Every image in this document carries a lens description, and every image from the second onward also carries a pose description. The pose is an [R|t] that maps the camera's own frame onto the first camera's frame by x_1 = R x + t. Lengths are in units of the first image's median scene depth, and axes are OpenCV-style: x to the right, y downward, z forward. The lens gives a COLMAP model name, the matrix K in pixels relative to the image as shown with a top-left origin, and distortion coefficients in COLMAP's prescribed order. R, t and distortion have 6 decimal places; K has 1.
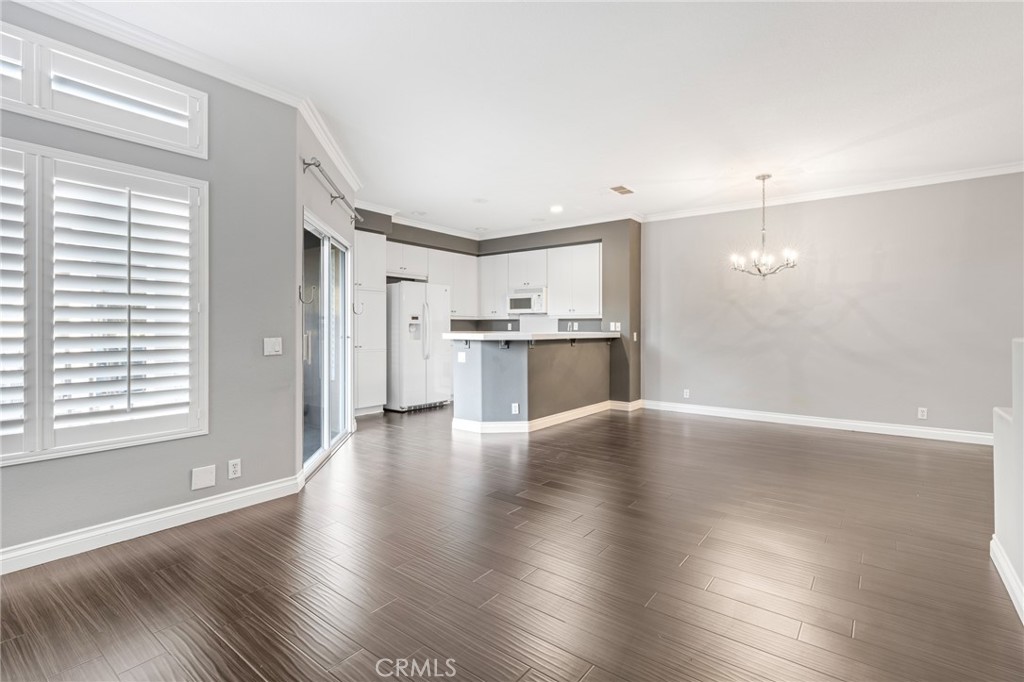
lens RADIAL K [[480.6, 0, 510.9], [0, 480.6, 326.1], [0, 0, 1]] dist [-0.000997, -0.000164]
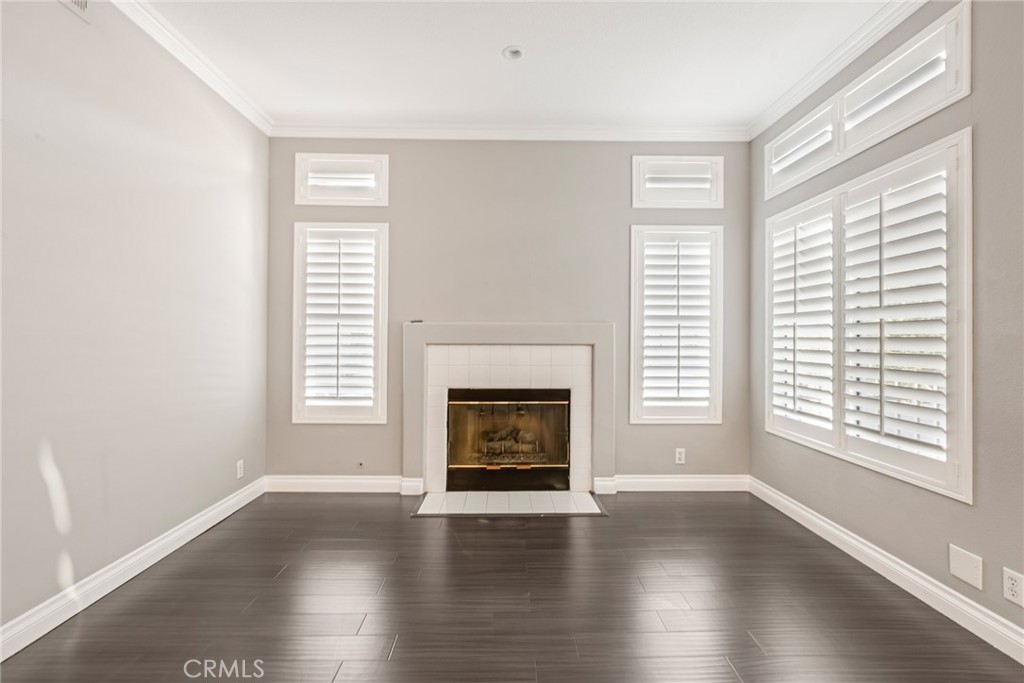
lens RADIAL K [[470.2, 0, 511.5], [0, 470.2, 335.7], [0, 0, 1]] dist [-0.000774, -0.000058]
pose [[-0.779477, -0.009715, -0.626355, 0.117763], [-0.005721, 0.999948, -0.008390, -0.000066], [0.626404, -0.002956, -0.779493, 0.475487]]
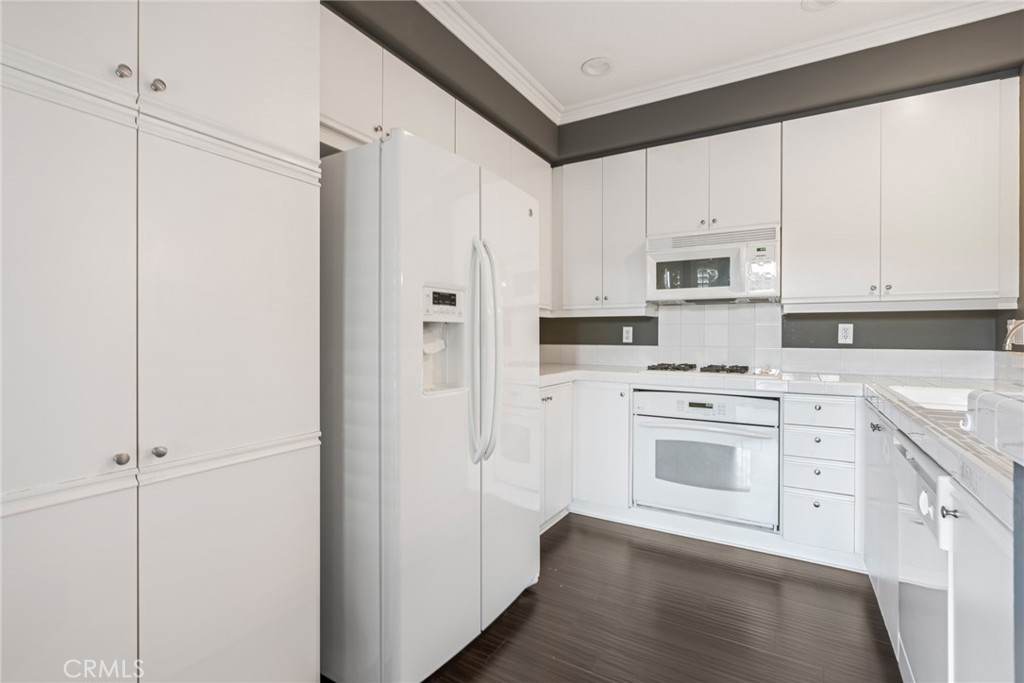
lens RADIAL K [[470.2, 0, 511.5], [0, 470.2, 335.7], [0, 0, 1]] dist [-0.000774, -0.000058]
pose [[0.993304, 0.000219, 0.115532, -0.192190], [-0.000765, 0.999989, 0.004682, 0.000599], [-0.115529, -0.004739, 0.993293, 0.757954]]
